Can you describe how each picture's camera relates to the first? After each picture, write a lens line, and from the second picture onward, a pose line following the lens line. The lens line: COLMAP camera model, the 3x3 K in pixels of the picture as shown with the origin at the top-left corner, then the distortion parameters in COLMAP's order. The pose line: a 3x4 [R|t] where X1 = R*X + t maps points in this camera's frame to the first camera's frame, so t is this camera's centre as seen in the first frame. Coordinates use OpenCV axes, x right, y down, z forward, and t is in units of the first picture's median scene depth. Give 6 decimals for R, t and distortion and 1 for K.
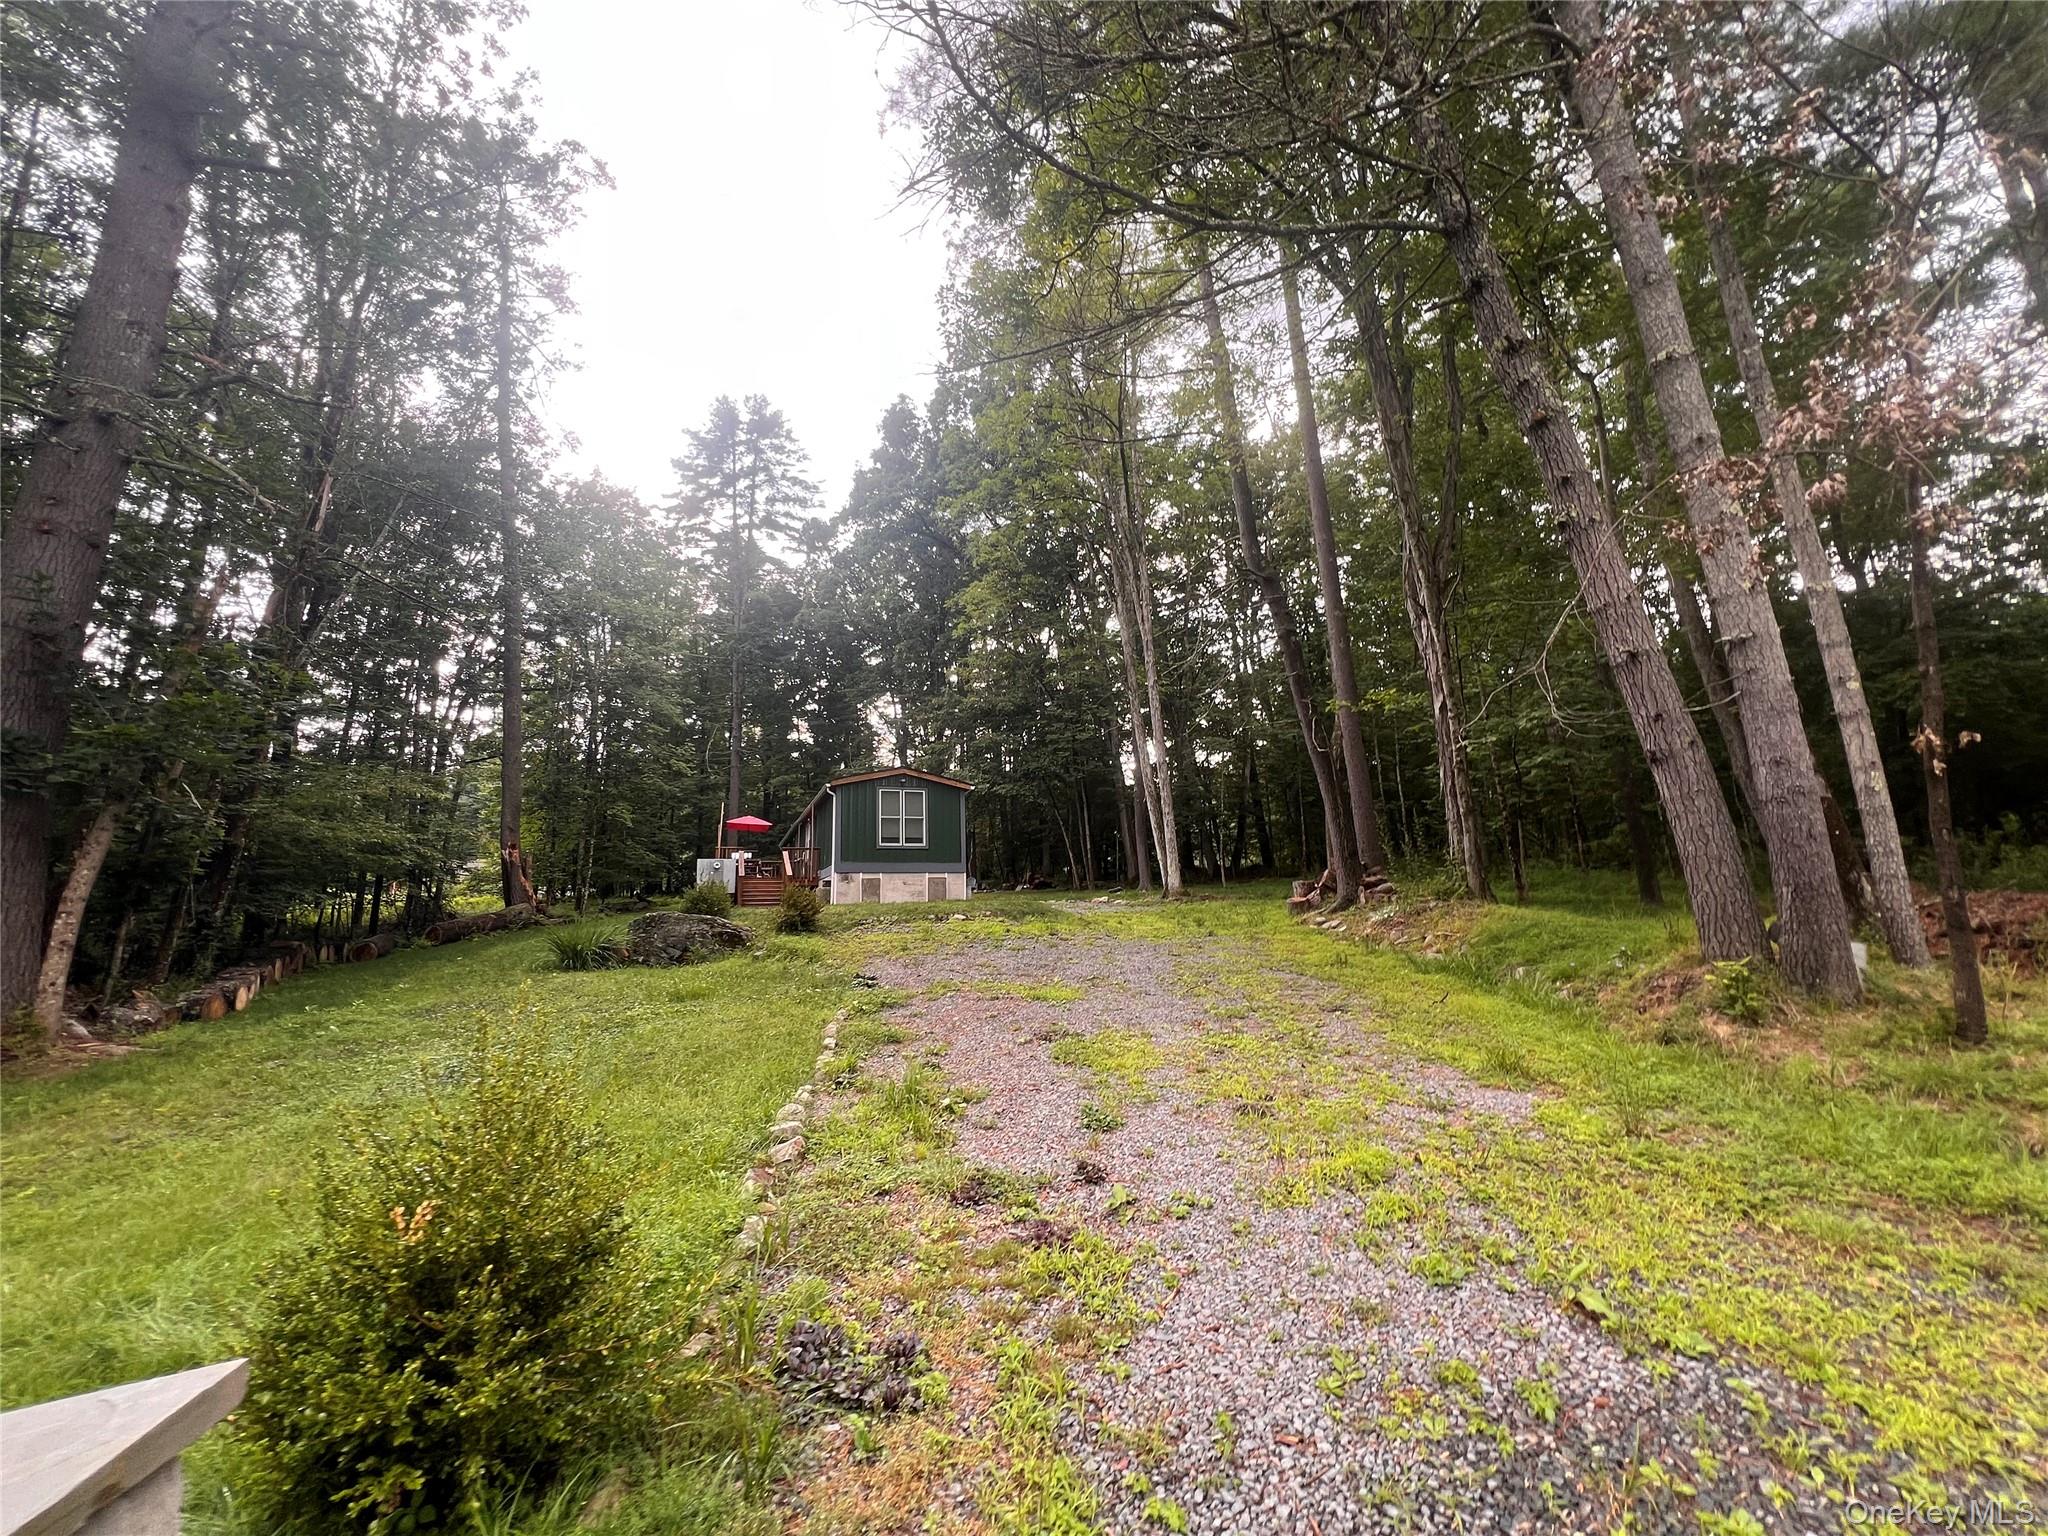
lens RADIAL K [[824.3, 0, 1019.2], [0, 824.3, 770.5], [0, 0, 1]] dist [-0.001399, 0.000669]
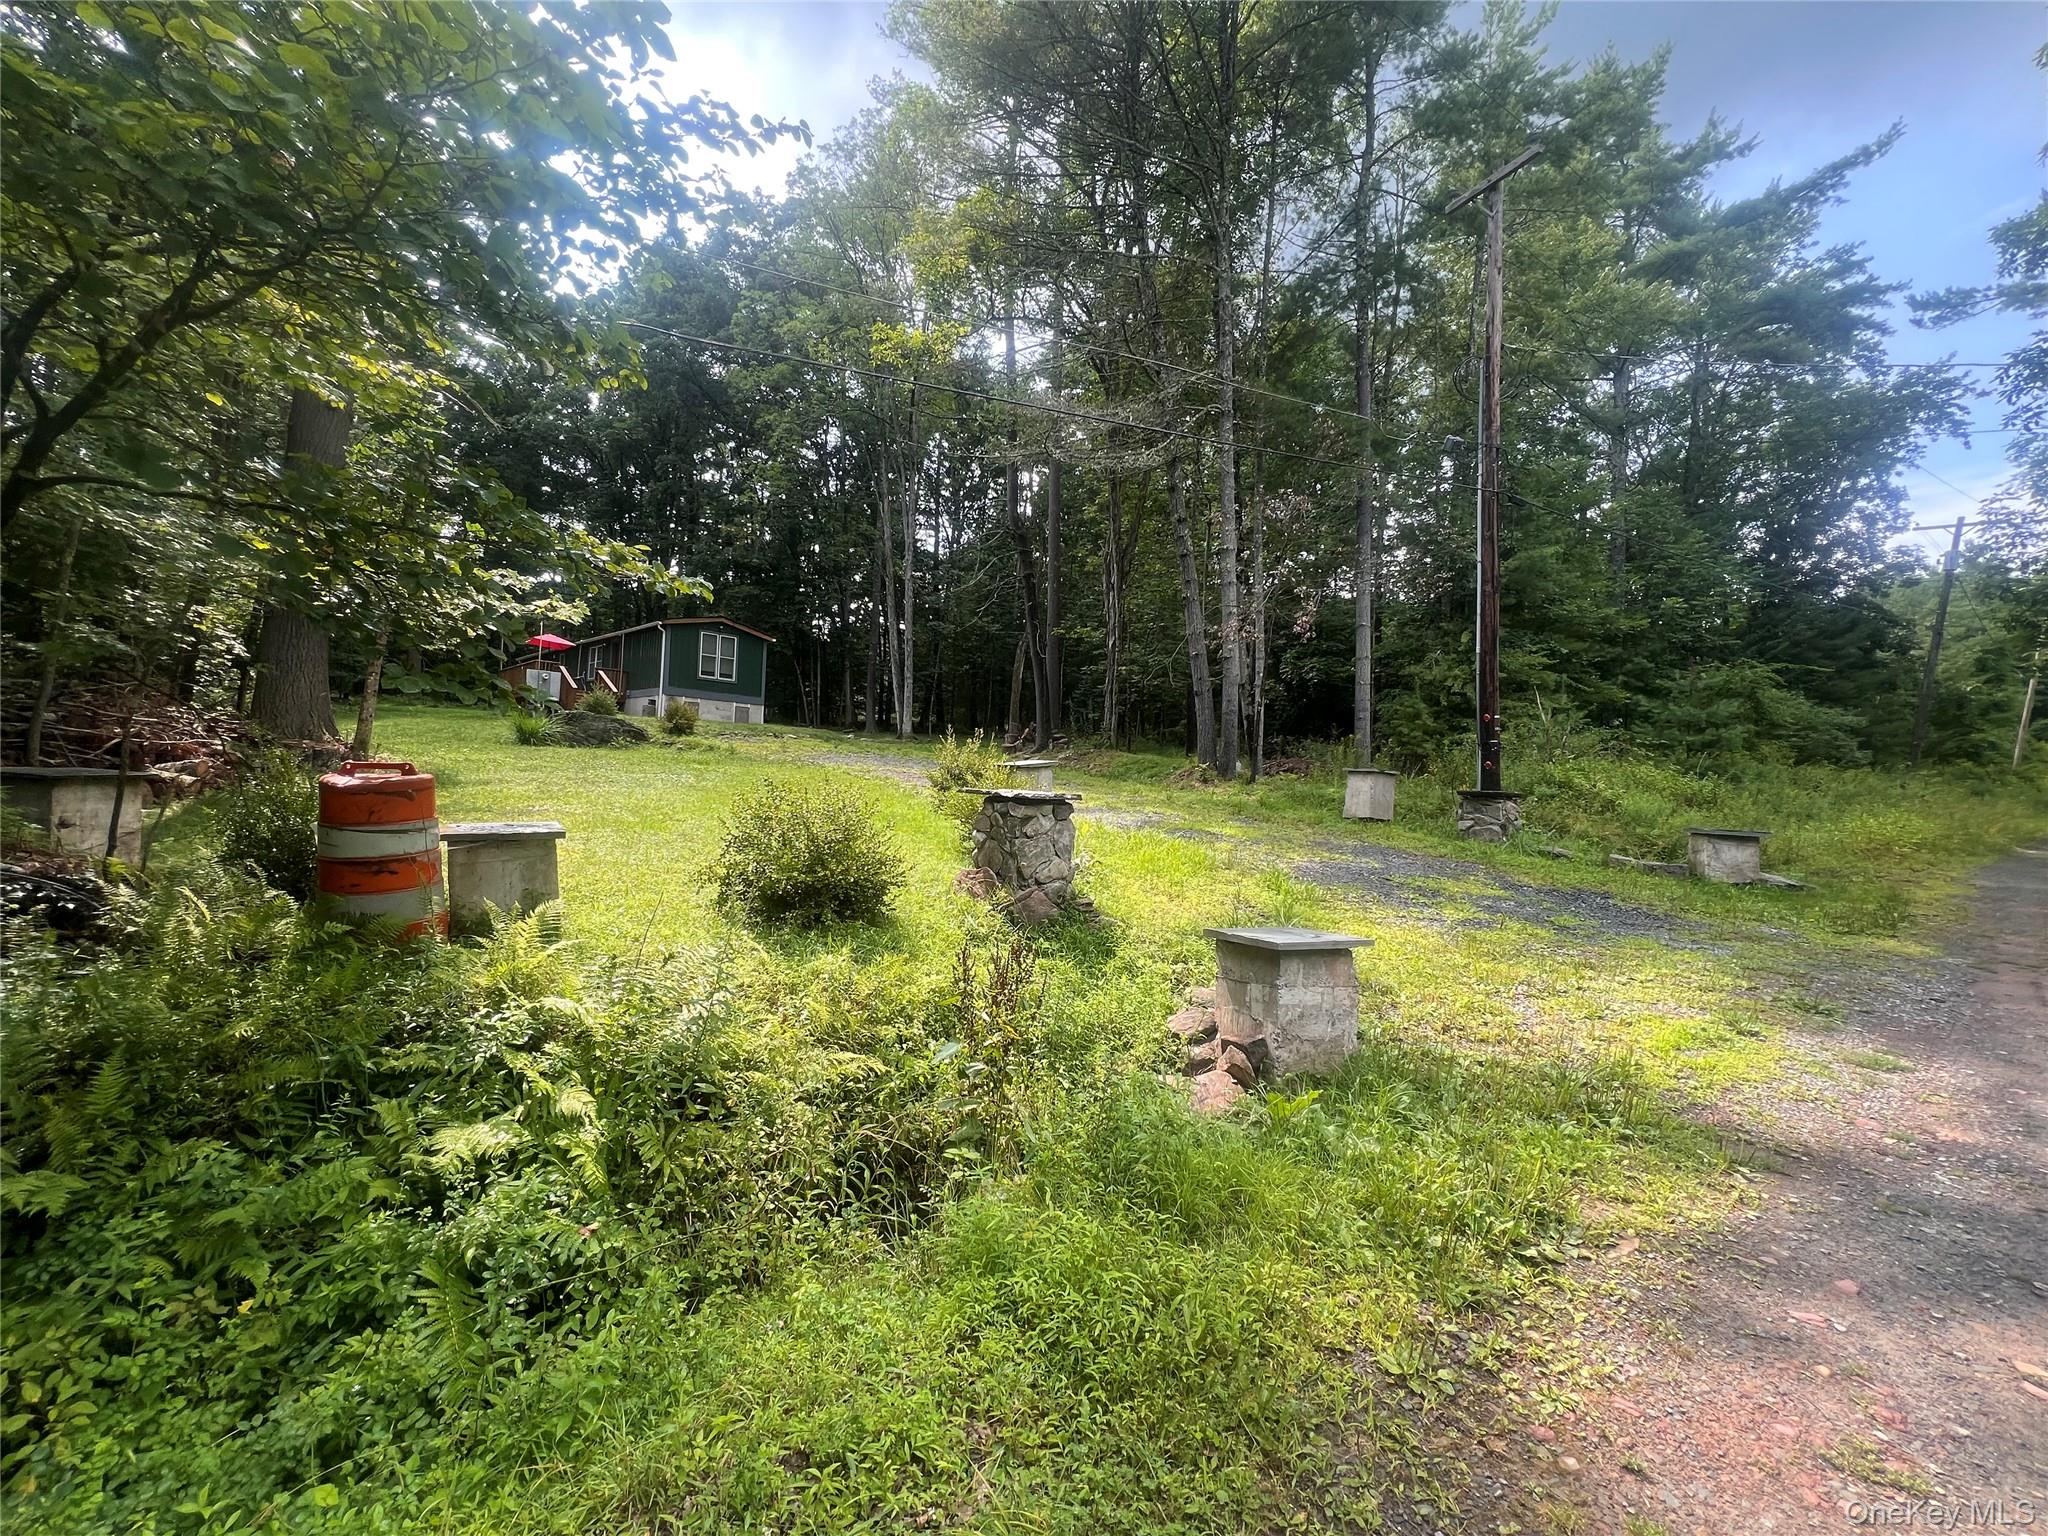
lens RADIAL K [[824.3, 0, 1019.2], [0, 824.3, 770.5], [0, 0, 1]] dist [-0.001399, 0.000669]
pose [[0.897865, 0.076631, 0.433552, -0.266696], [-0.149843, 0.979137, 0.137254, -0.015272], [-0.413988, -0.188200, 0.890615, -0.357651]]
